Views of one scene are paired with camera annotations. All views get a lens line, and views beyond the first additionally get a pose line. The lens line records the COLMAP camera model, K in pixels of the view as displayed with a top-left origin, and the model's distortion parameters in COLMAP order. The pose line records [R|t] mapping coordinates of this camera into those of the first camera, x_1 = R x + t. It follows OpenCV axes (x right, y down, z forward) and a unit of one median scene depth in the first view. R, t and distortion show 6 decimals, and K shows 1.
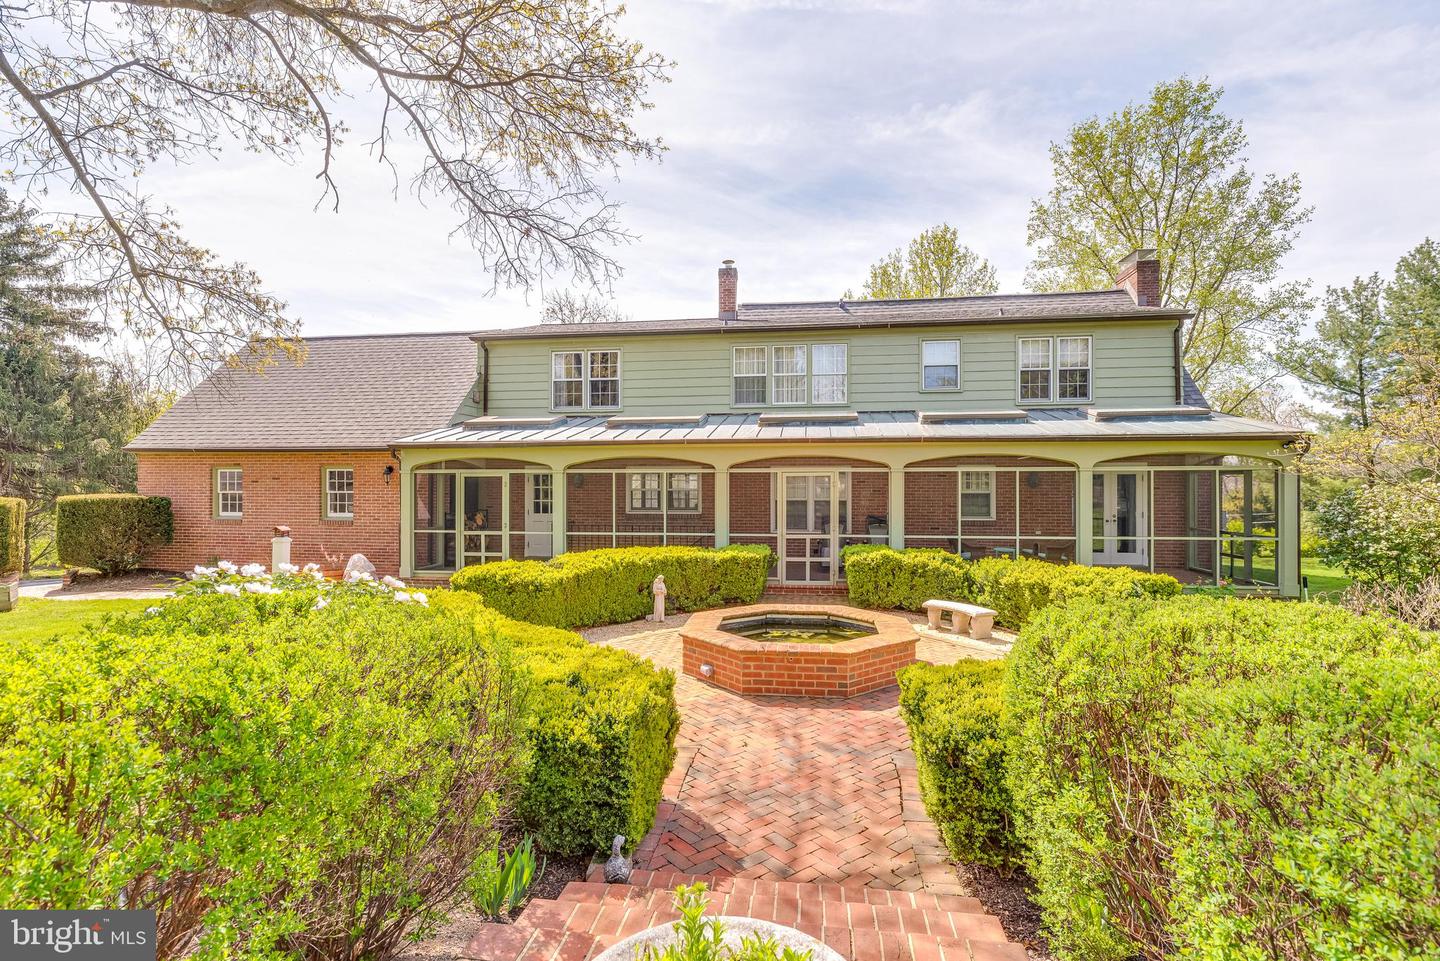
lens RADIAL K [[696.3, 0, 719.4], [0, 696.3, 480.7], [0, 0, 1]] dist [0.004047, -0.000205]
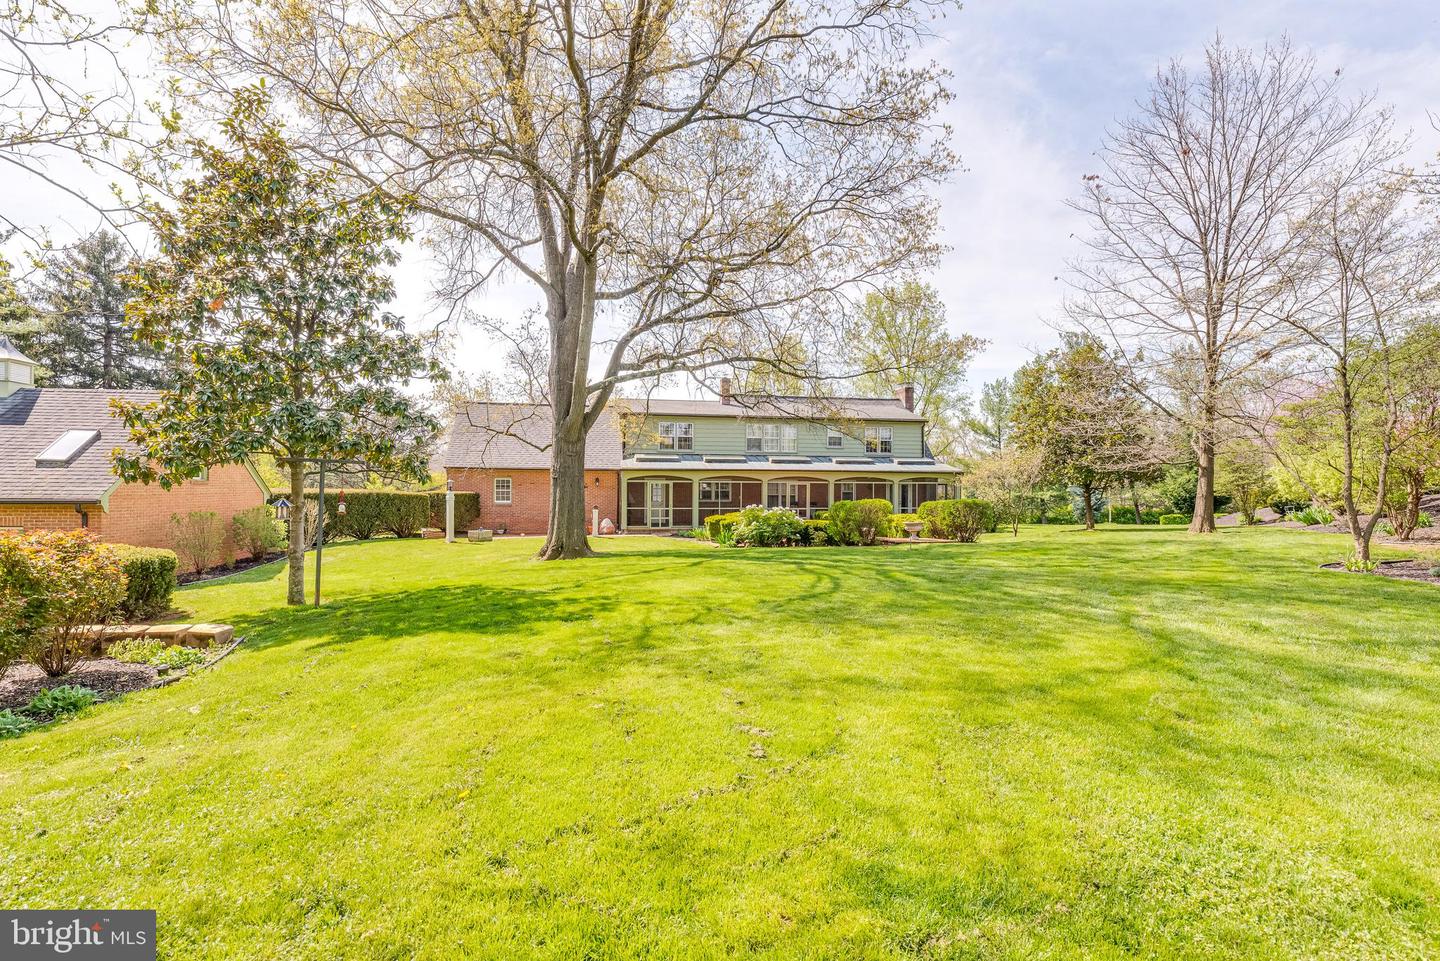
lens RADIAL K [[696.3, 0, 719.7], [0, 696.3, 482.3], [0, 0, 1]] dist [0.004047, -0.000205]
pose [[0.946559, 0.008928, 0.322406, -0.735702], [-0.007973, 0.999959, -0.004283, -0.001849], [-0.322431, 0.001484, 0.946592, -0.992469]]
